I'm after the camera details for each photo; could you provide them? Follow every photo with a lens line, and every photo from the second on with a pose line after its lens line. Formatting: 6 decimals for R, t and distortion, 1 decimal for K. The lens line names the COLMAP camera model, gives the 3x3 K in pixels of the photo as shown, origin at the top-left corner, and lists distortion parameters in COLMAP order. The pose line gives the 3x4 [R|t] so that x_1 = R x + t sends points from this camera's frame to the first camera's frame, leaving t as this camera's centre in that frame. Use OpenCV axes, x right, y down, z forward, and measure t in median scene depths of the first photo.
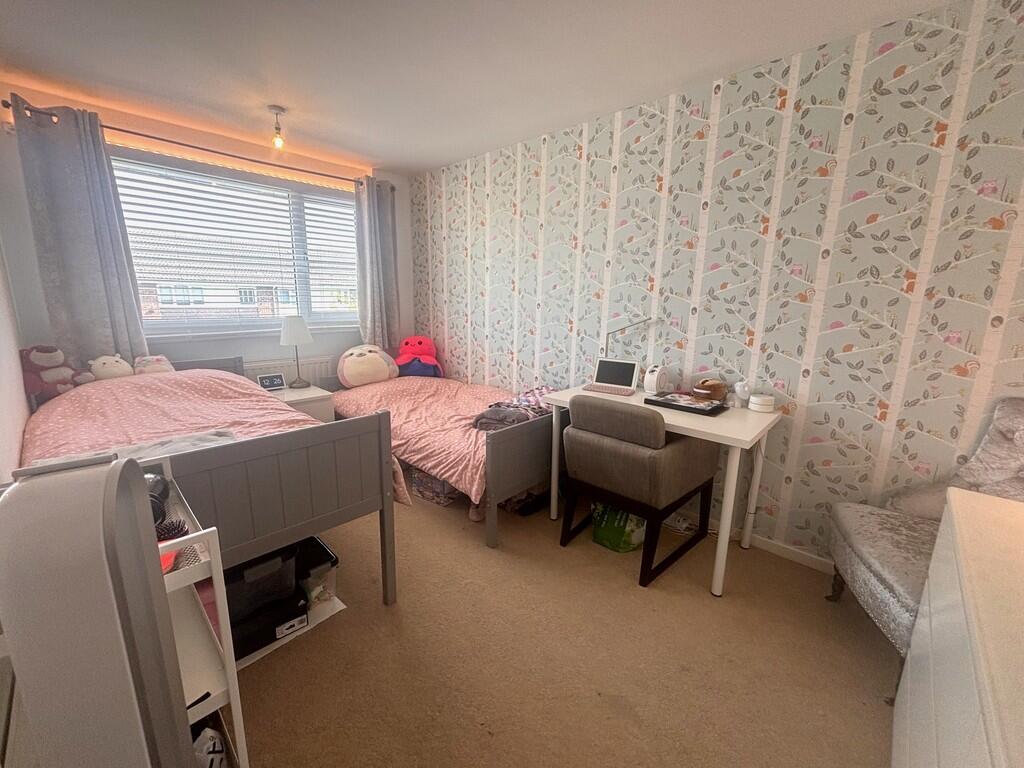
lens RADIAL K [[414.4, 0, 512.0], [0, 414.4, 384.0], [0, 0, 1]] dist [-0.000774, -0.000353]
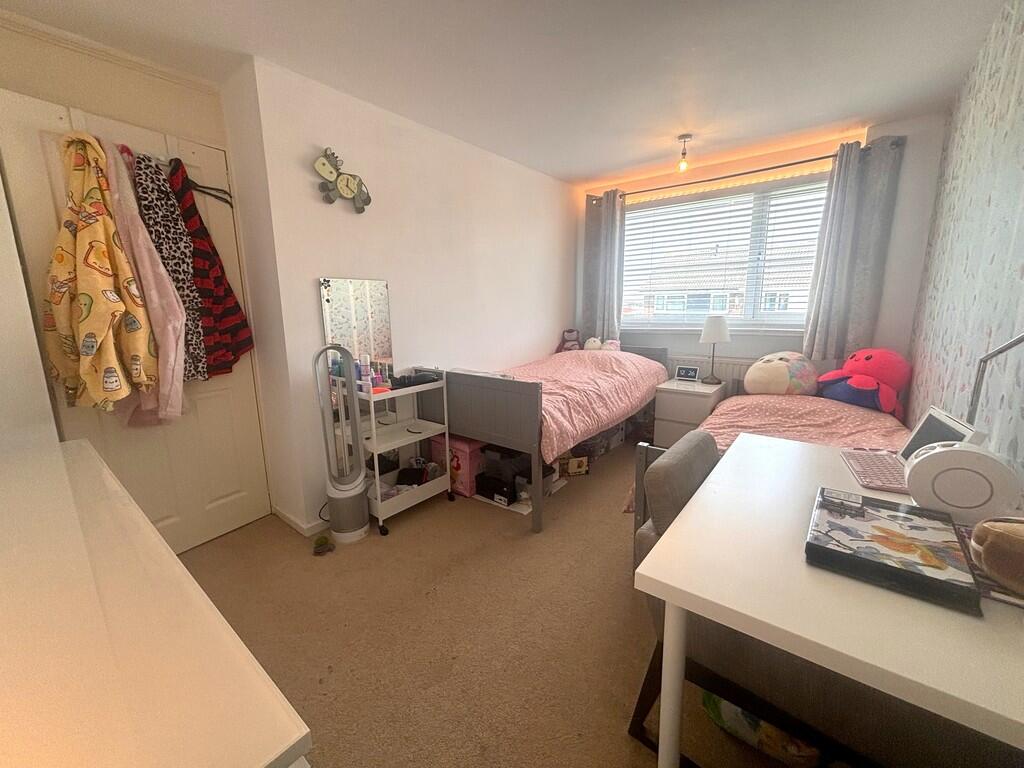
lens RADIAL K [[414.4, 0, 512.0], [0, 414.4, 384.0], [0, 0, 1]] dist [-0.000774, -0.000353]
pose [[0.084598, 0.170436, -0.981730, 0.532967], [-0.186314, 0.970591, 0.152447, -0.062536], [0.978841, 0.170013, 0.113865, 0.413358]]
